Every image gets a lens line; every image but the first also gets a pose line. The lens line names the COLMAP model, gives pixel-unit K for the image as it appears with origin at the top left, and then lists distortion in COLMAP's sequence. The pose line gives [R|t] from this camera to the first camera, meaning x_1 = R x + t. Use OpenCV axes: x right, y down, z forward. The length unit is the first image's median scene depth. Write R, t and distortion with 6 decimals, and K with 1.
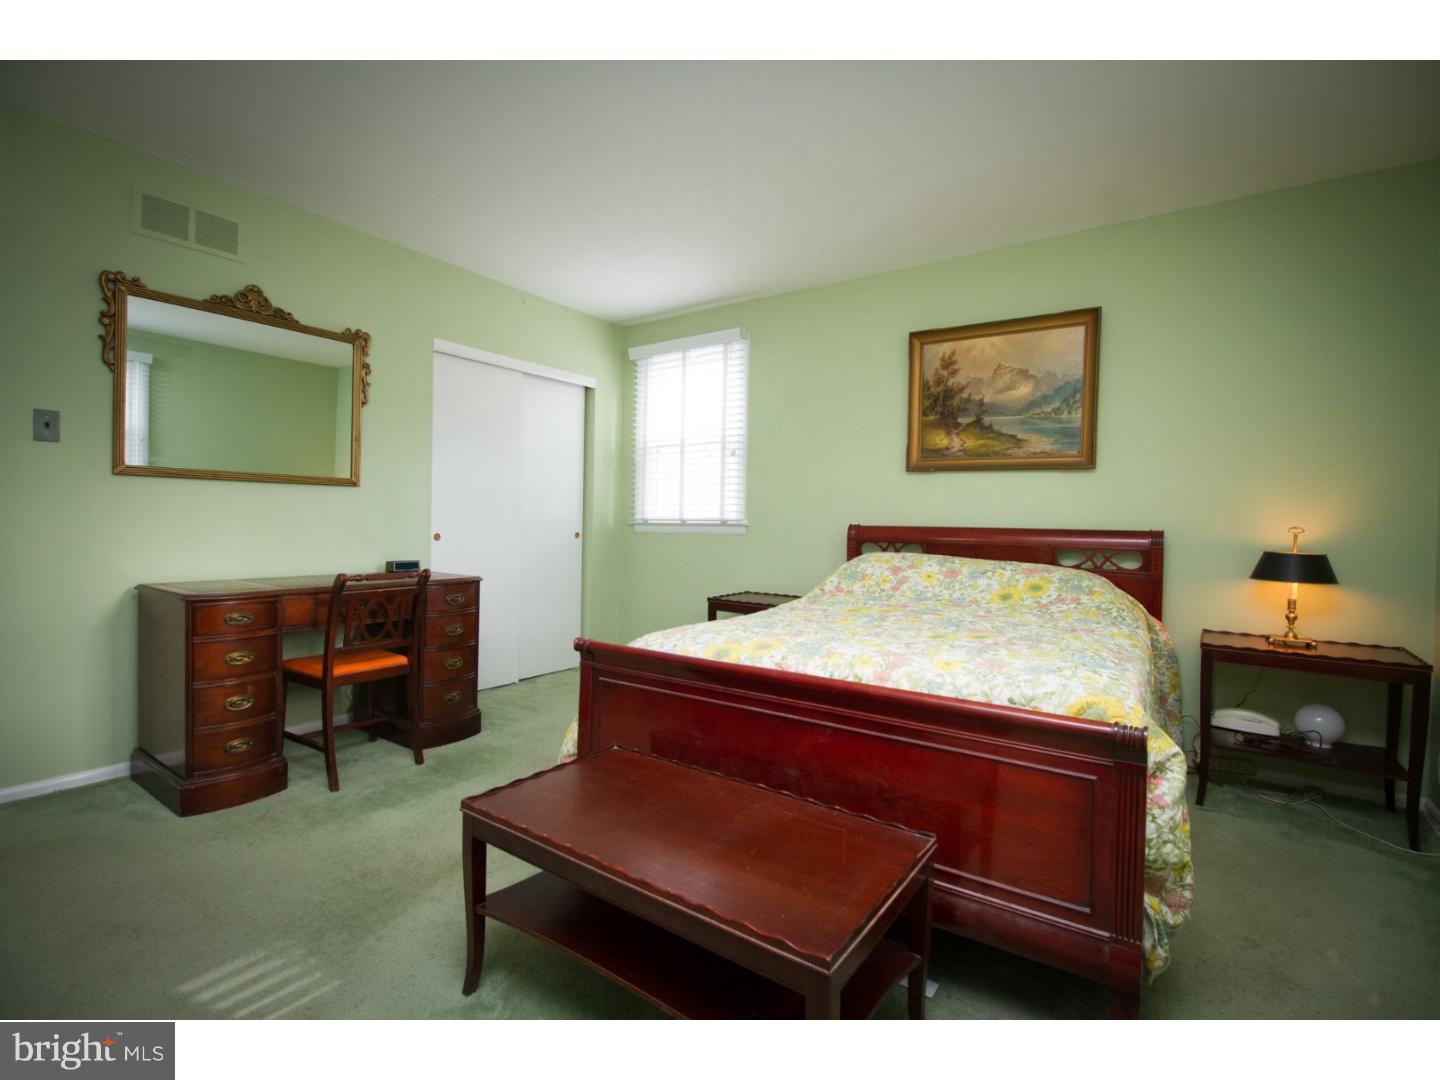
lens RADIAL K [[666.0, 0, 713.9], [0, 666.0, 530.8], [0, 0, 1]] dist [-0.002903, -0.006545]
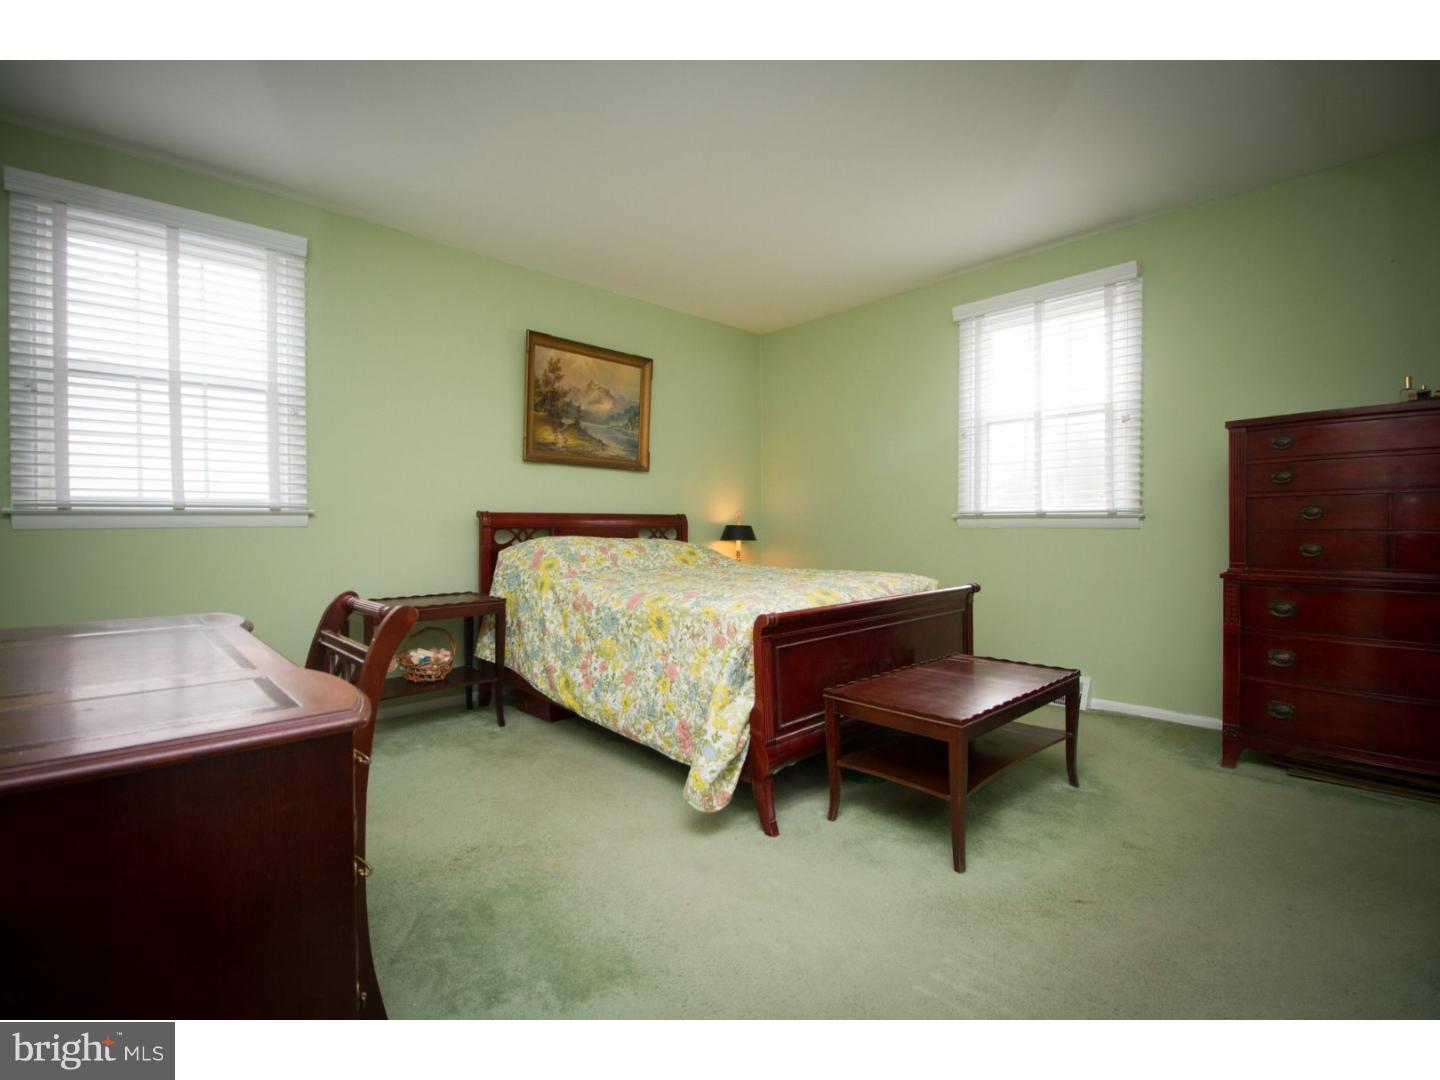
lens RADIAL K [[666.0, 0, 722.3], [0, 666.0, 534.4], [0, 0, 1]] dist [-0.002903, -0.006545]
pose [[0.186737, -0.043090, 0.981464, -0.720040], [0.006793, 0.999070, 0.042570, -0.015767], [-0.982386, -0.001282, 0.186856, 0.510966]]
